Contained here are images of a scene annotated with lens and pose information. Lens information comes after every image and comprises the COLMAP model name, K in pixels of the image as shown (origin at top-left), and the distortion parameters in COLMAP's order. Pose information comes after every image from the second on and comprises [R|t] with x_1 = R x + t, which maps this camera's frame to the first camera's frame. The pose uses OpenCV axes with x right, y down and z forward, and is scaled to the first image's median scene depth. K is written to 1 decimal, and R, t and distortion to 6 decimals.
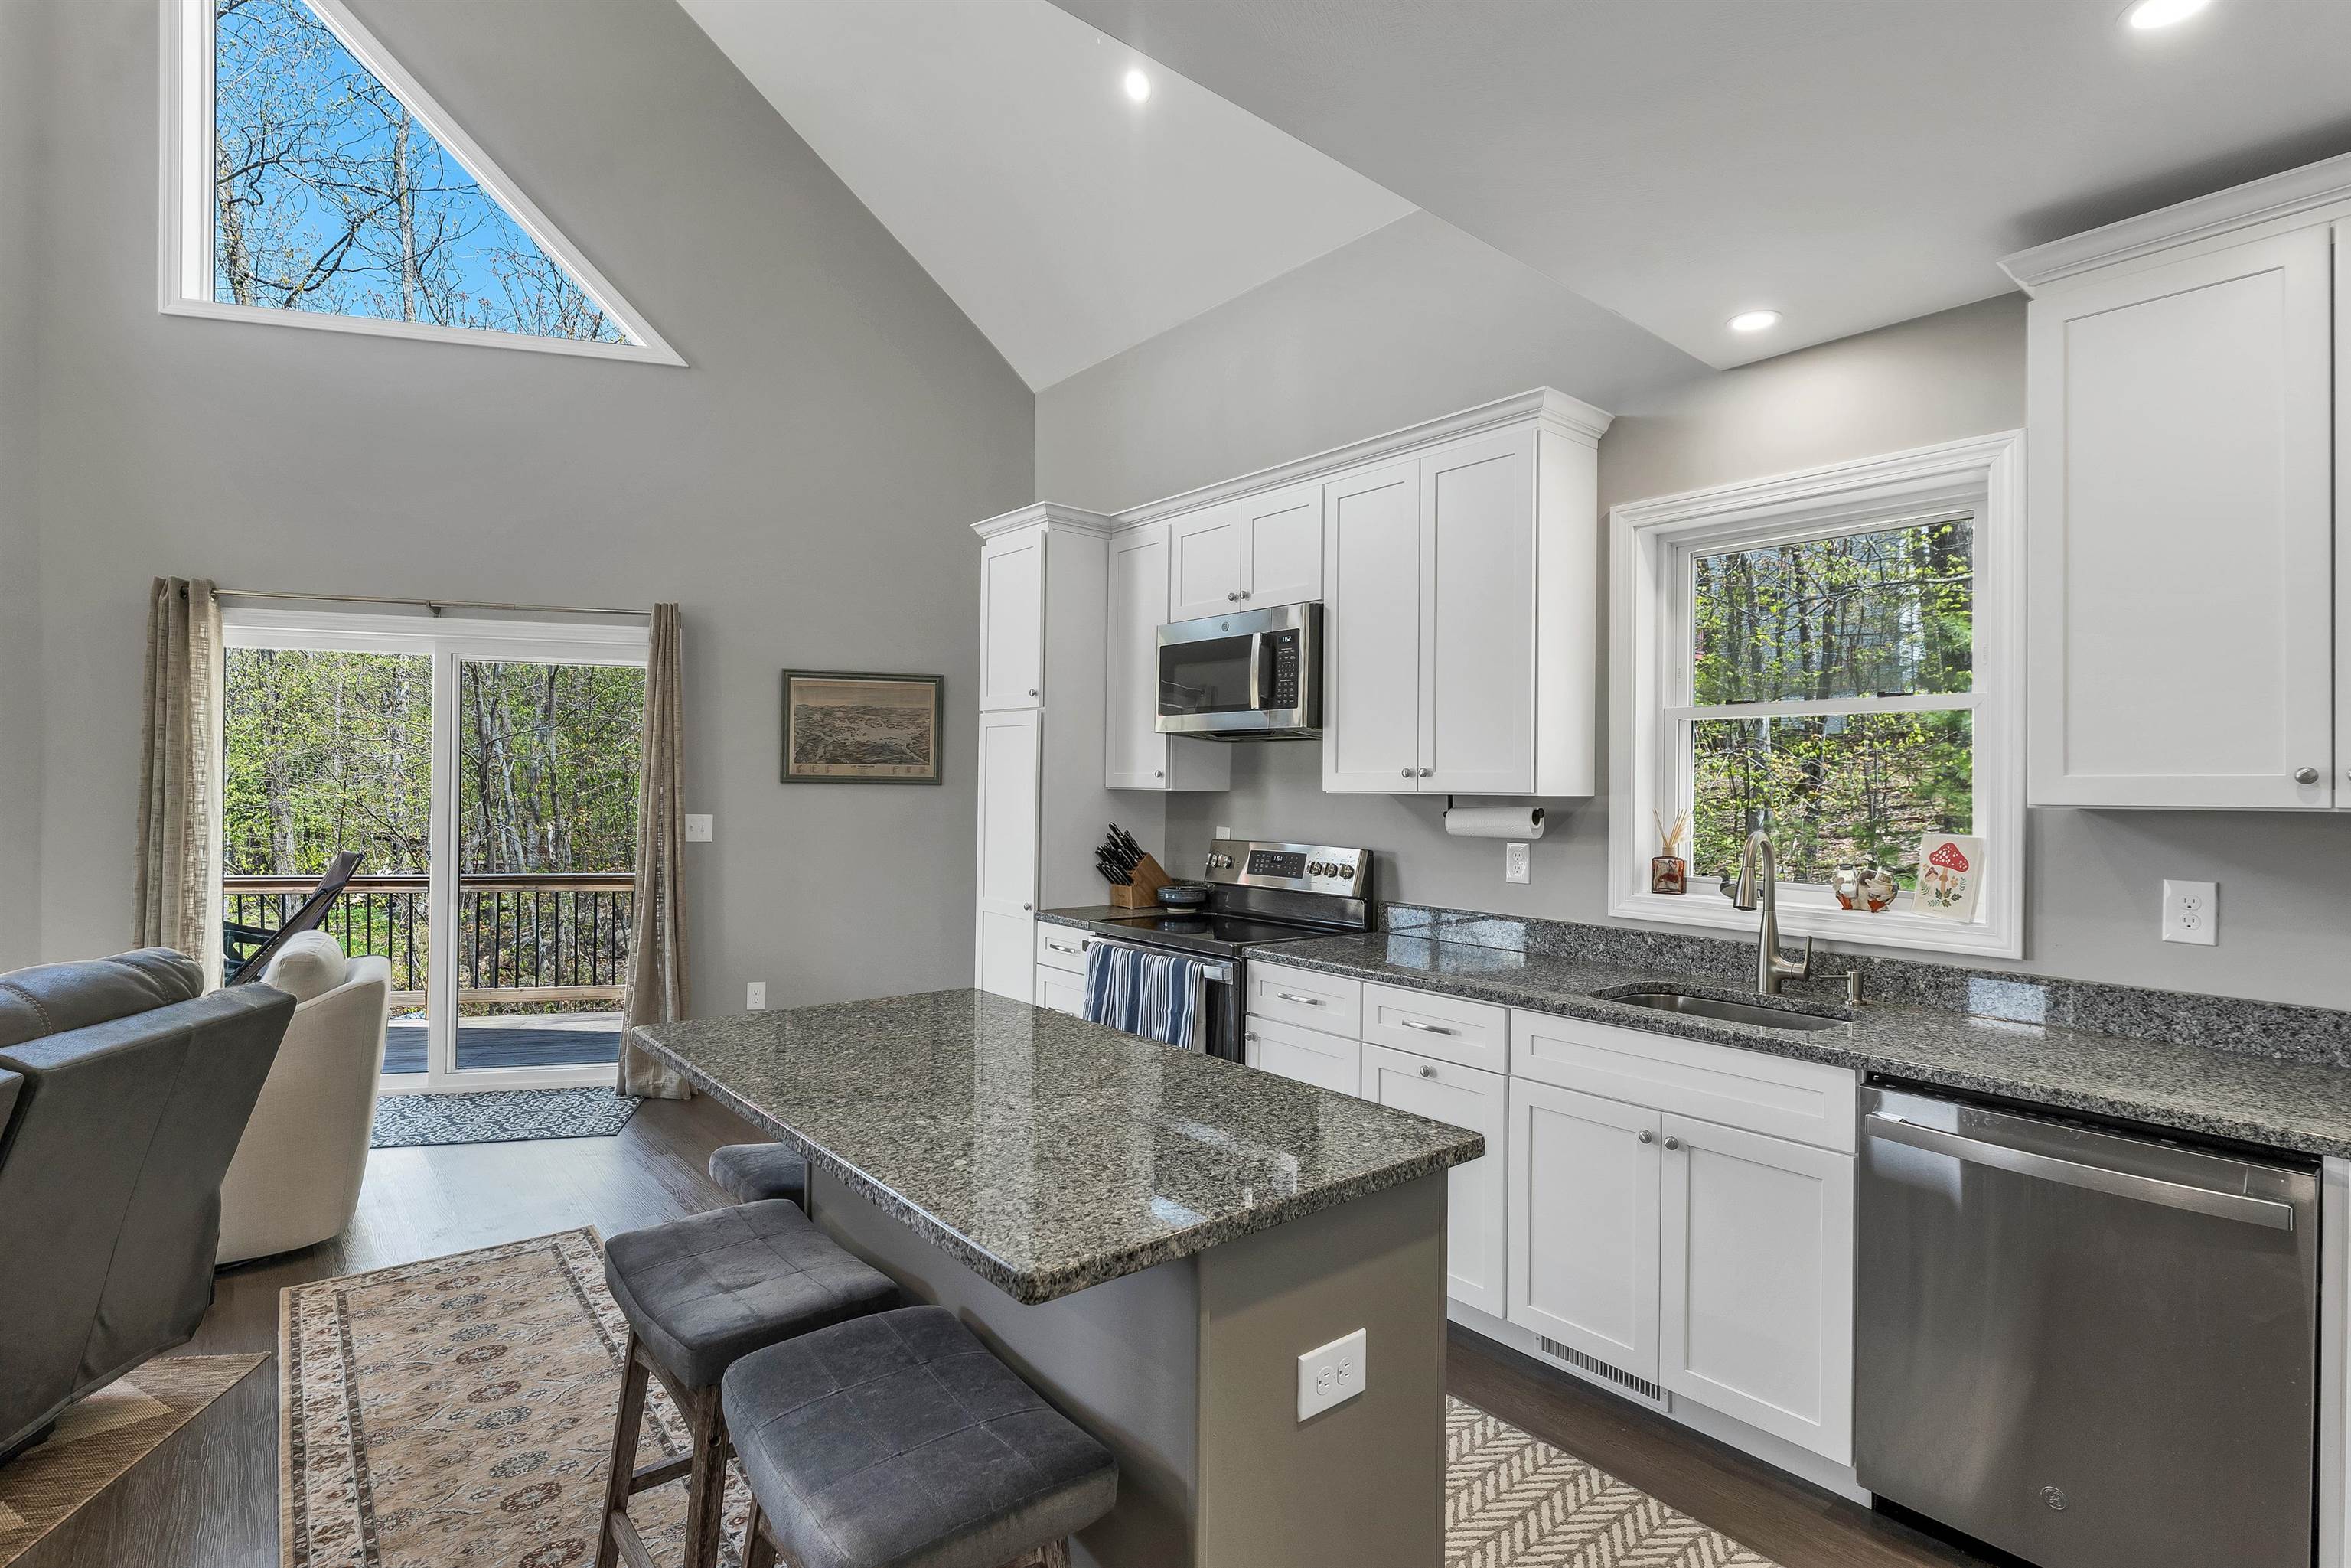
lens RADIAL K [[1130.9, 0, 1180.4], [0, 1130.9, 789.3], [0, 0, 1]] dist [-0.005207, -0.000737]
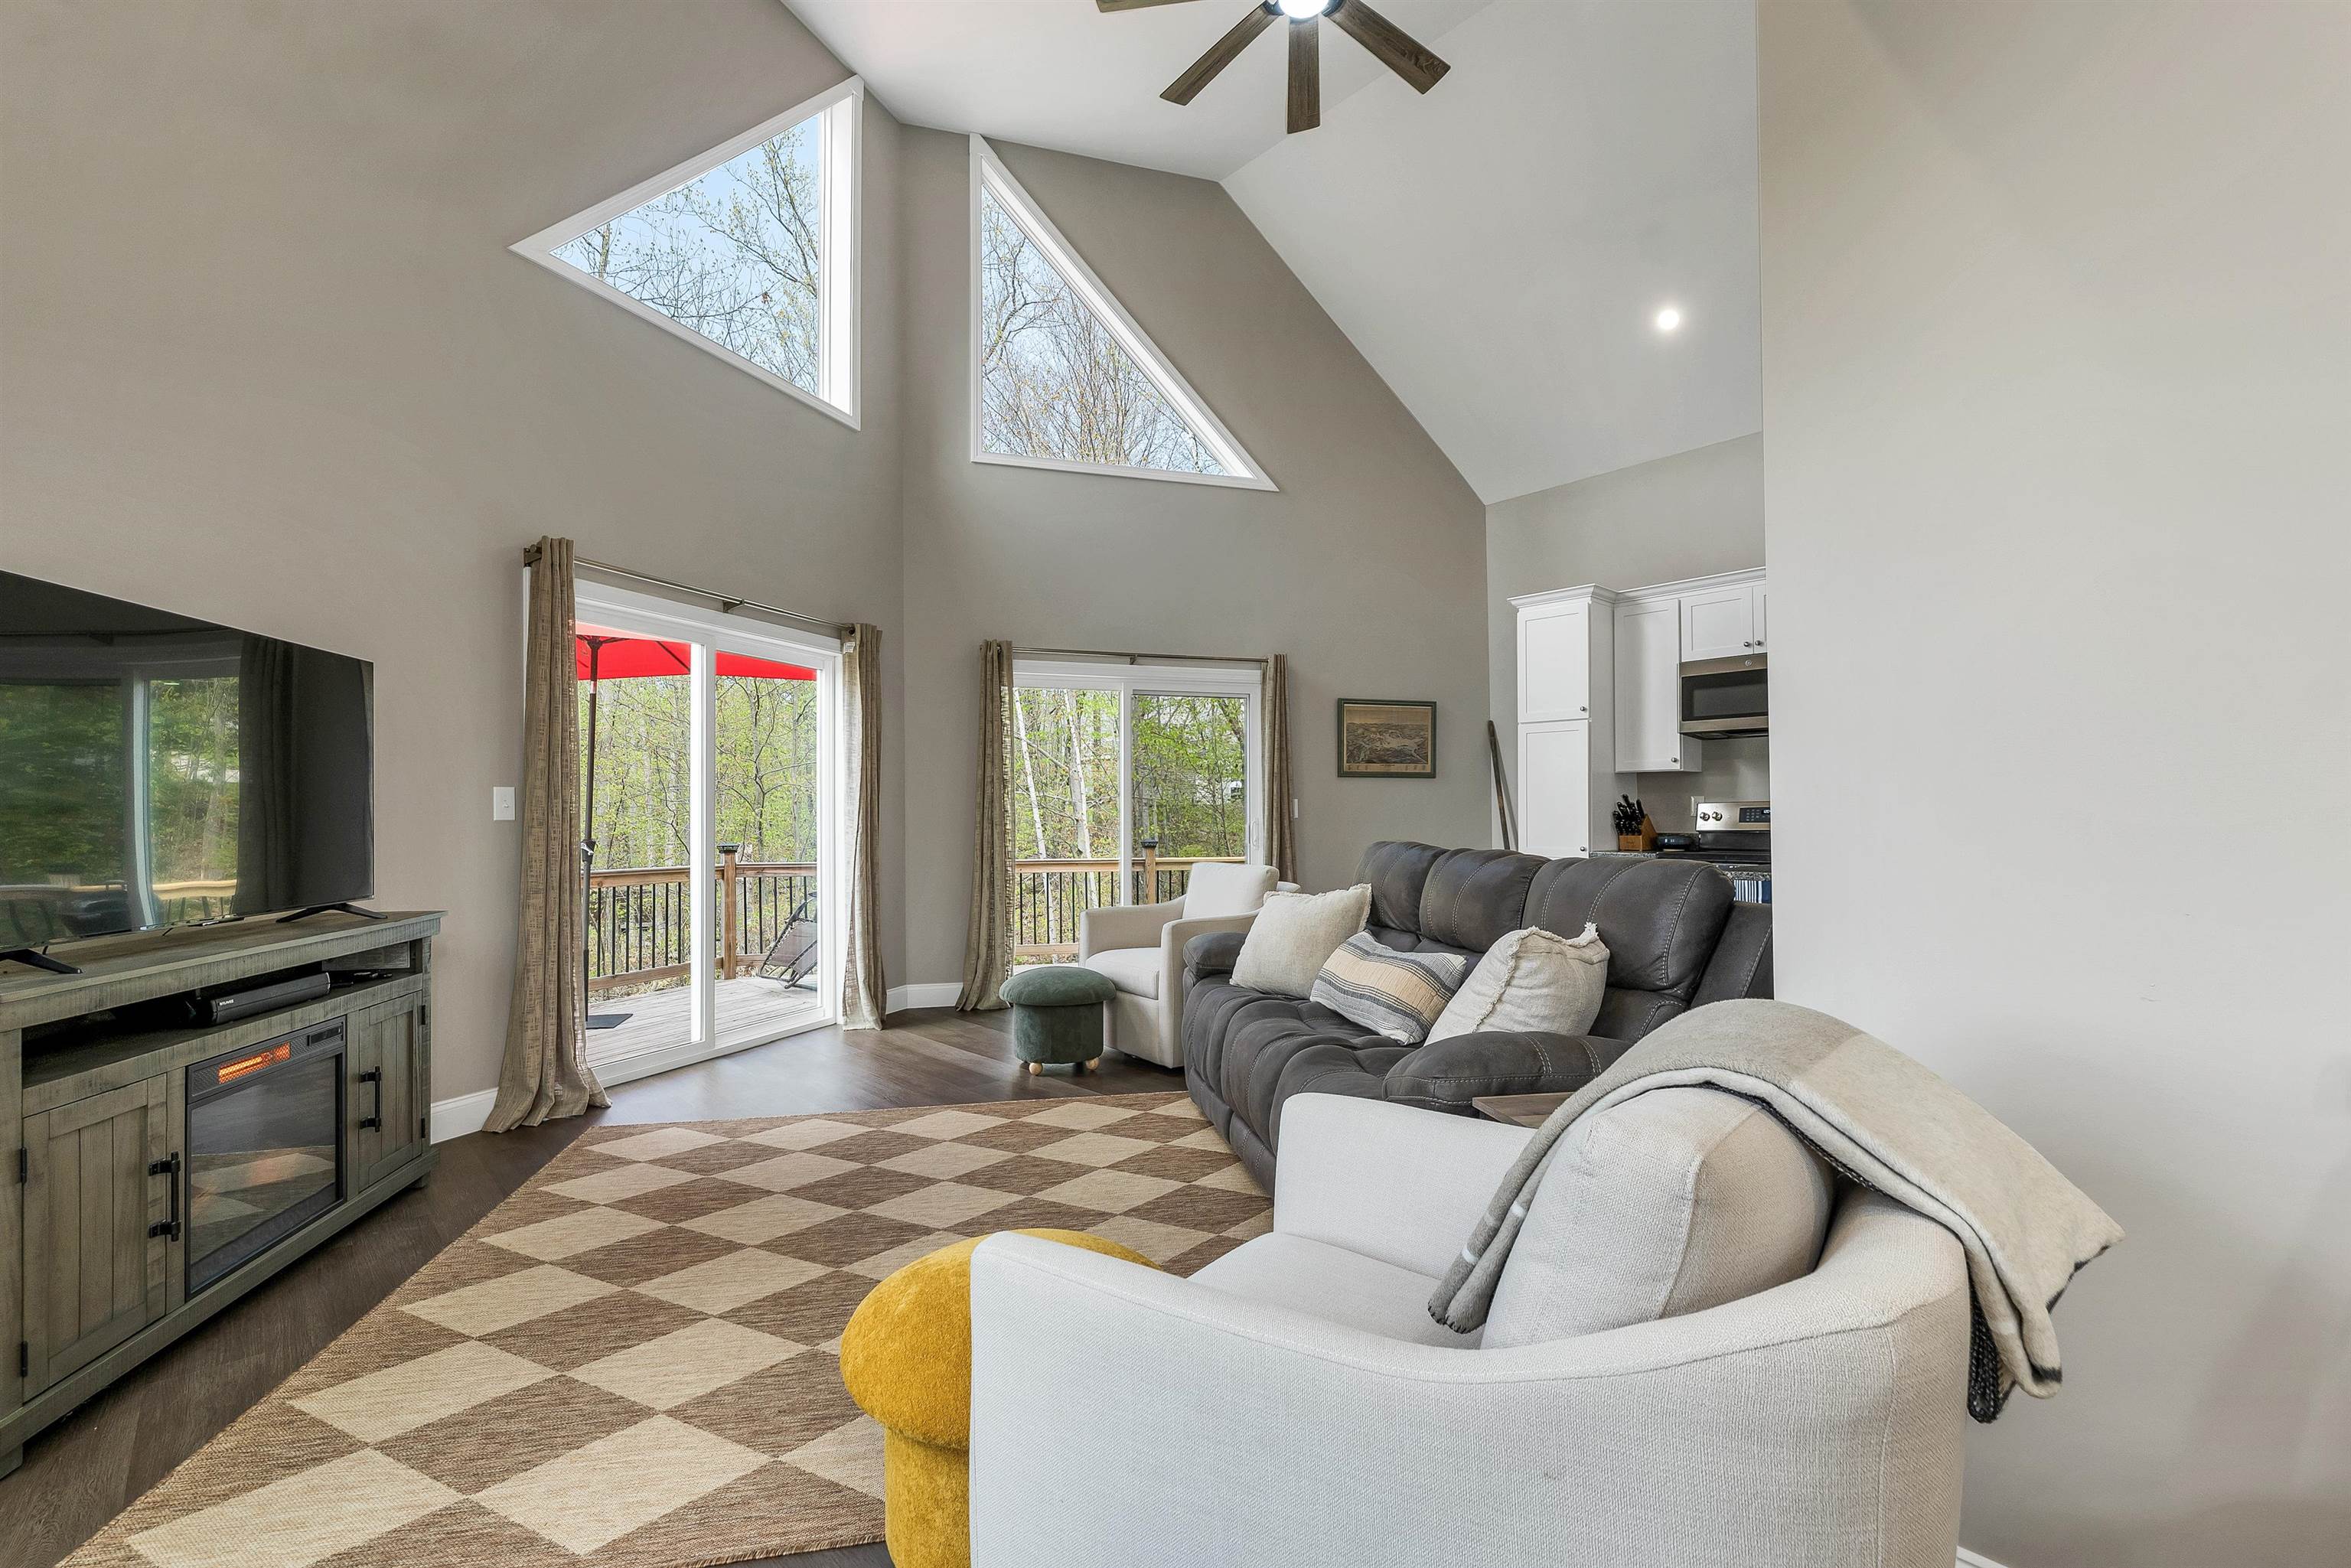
lens RADIAL K [[1029.0, 0, 1169.3], [0, 1029.0, 811.8], [0, 0, 1]] dist [-0.003662, -0.000180]
pose [[0.999526, -0.016880, 0.025765, -0.711189], [0.017122, 0.999811, -0.009225, 0.055456], [-0.025605, 0.009662, 0.999625, -0.364548]]
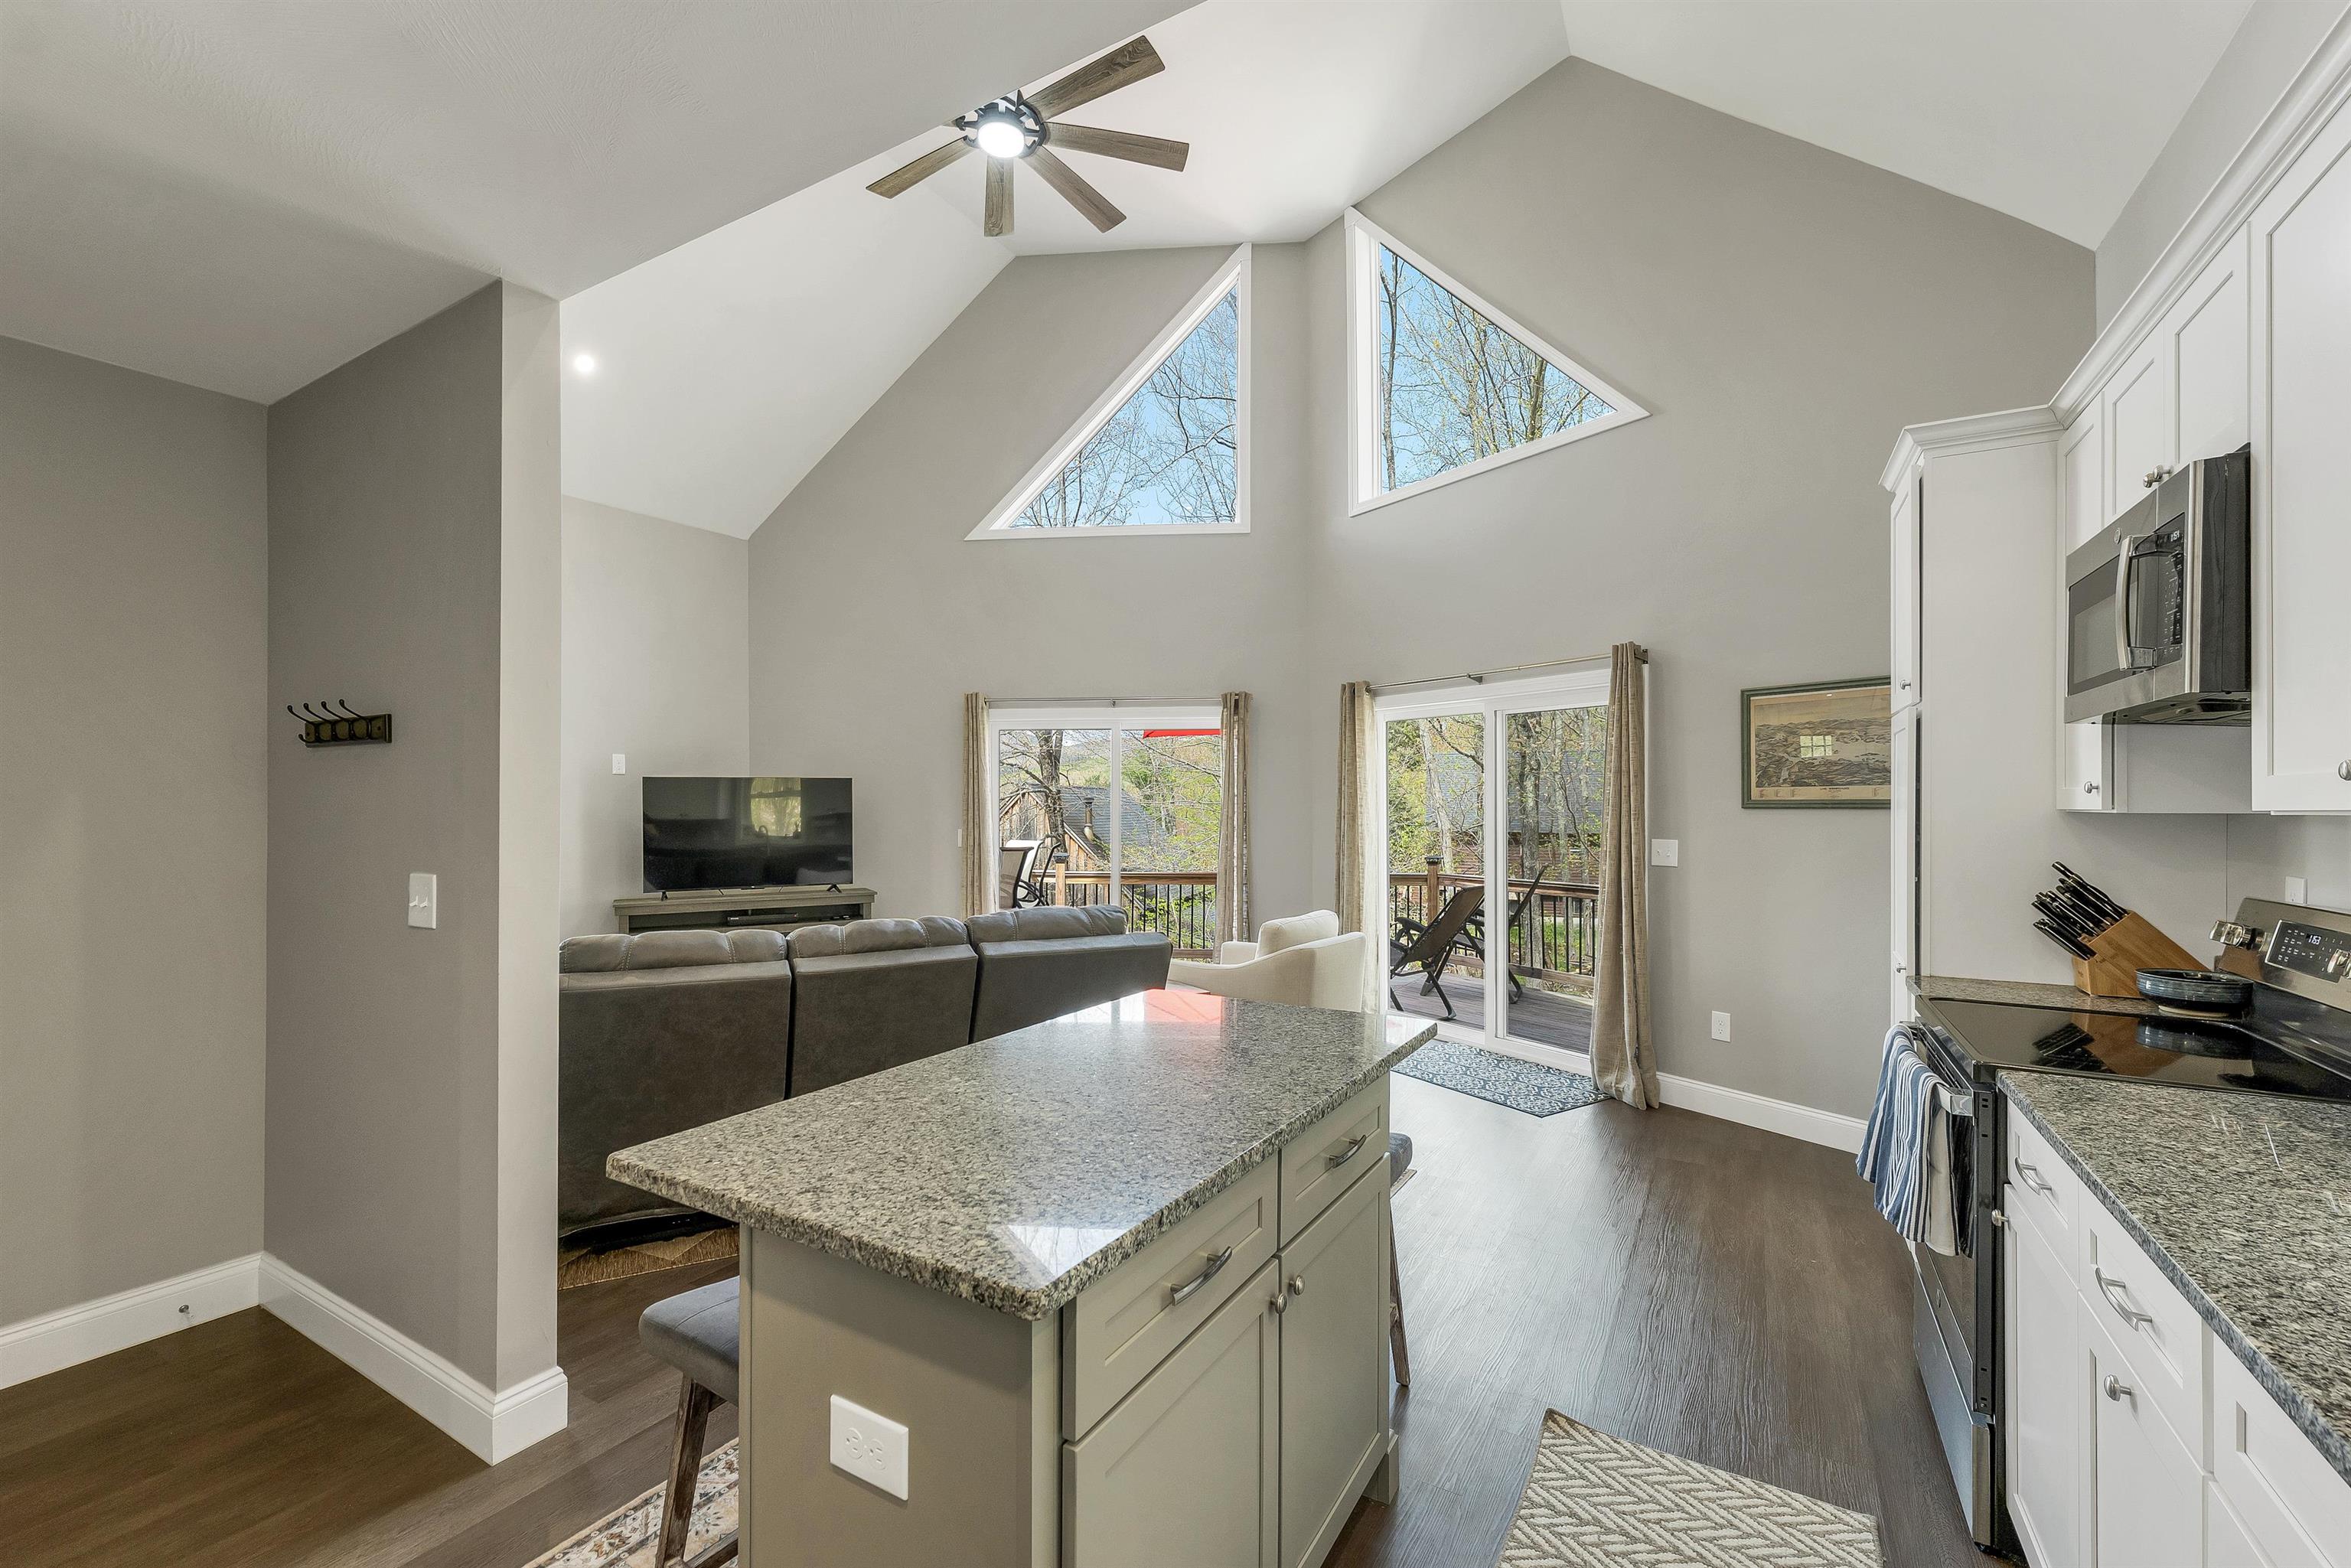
lens RADIAL K [[977.0, 0, 1168.0], [0, 977.0, 810.8], [0, 0, 1]] dist [0.010190, -0.001378]
pose [[0.324081, -0.008205, -0.945994, 0.322584], [0.003147, 0.999966, -0.007595, 0.001298], [0.946024, -0.000516, 0.324096, 0.318993]]
